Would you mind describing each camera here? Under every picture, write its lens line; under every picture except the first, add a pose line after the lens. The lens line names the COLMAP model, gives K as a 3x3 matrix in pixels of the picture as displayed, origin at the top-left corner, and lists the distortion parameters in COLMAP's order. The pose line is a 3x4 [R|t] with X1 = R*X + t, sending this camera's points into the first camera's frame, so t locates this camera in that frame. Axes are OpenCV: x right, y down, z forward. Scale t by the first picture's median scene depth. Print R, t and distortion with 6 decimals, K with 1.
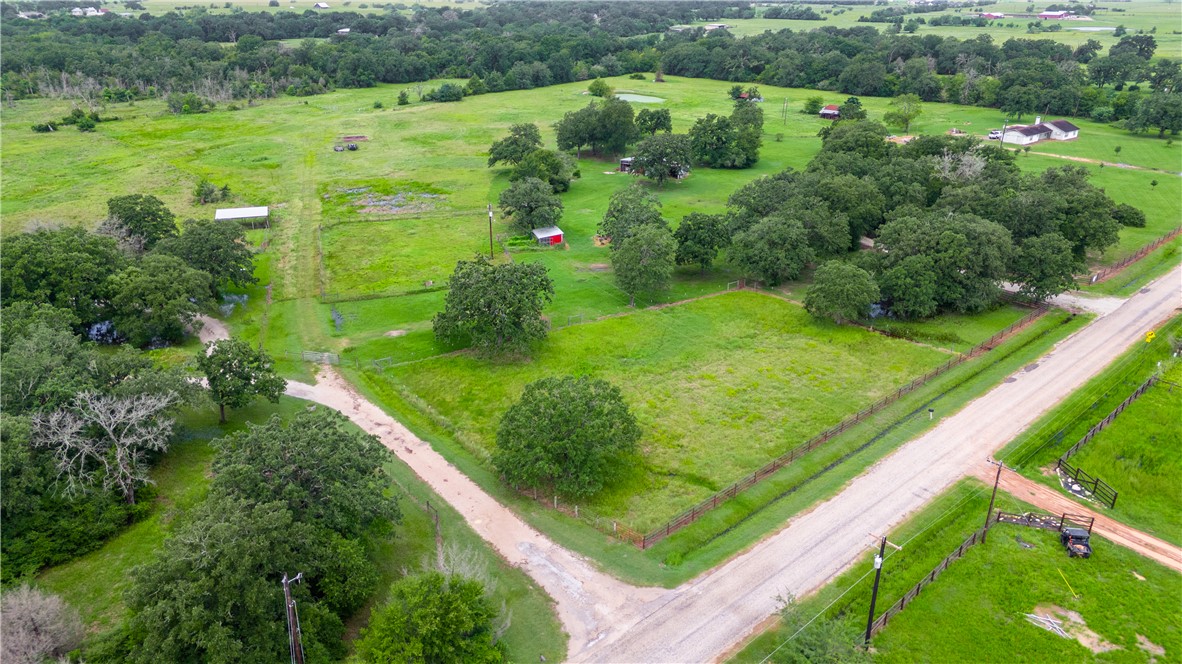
lens RADIAL K [[836.9, 0, 591.5], [0, 836.9, 333.0], [0, 0, 1]] dist [0.005463, 0.000747]
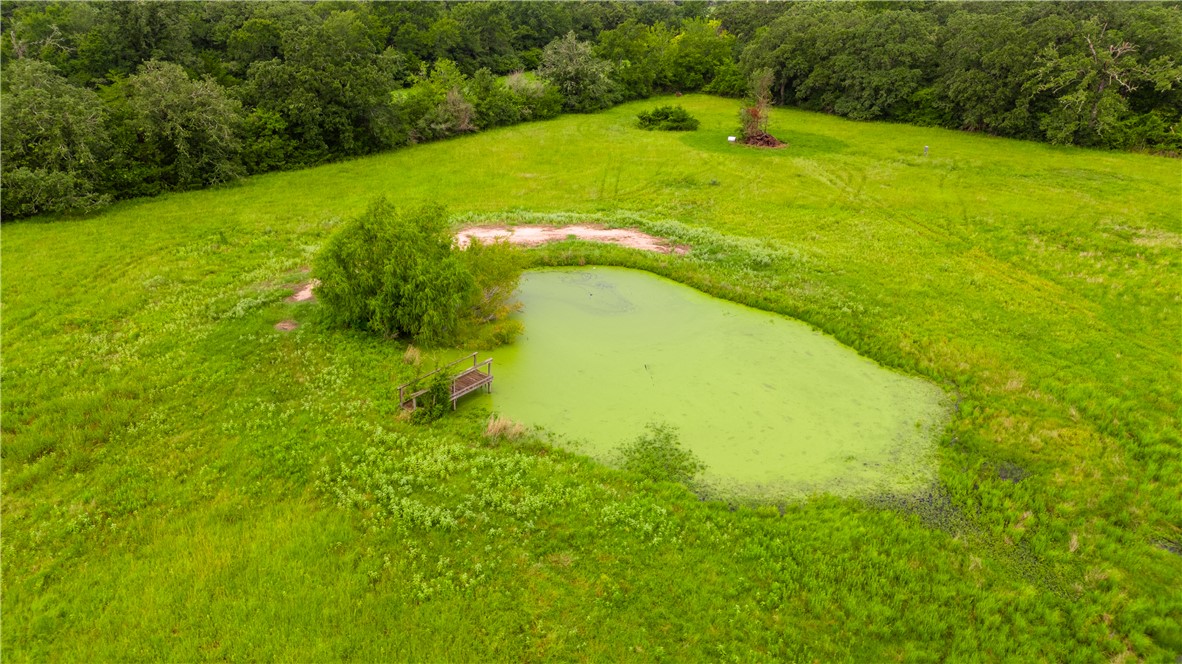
lens RADIAL K [[836.9, 0, 590.3], [0, 836.9, 330.9], [0, 0, 1]] dist [0.005463, 0.000747]
pose [[0.999605, 0.009312, -0.026521, 0.037893], [-0.009169, 0.999943, 0.005524, -0.236788], [0.026571, -0.005279, 0.999633, 0.723515]]
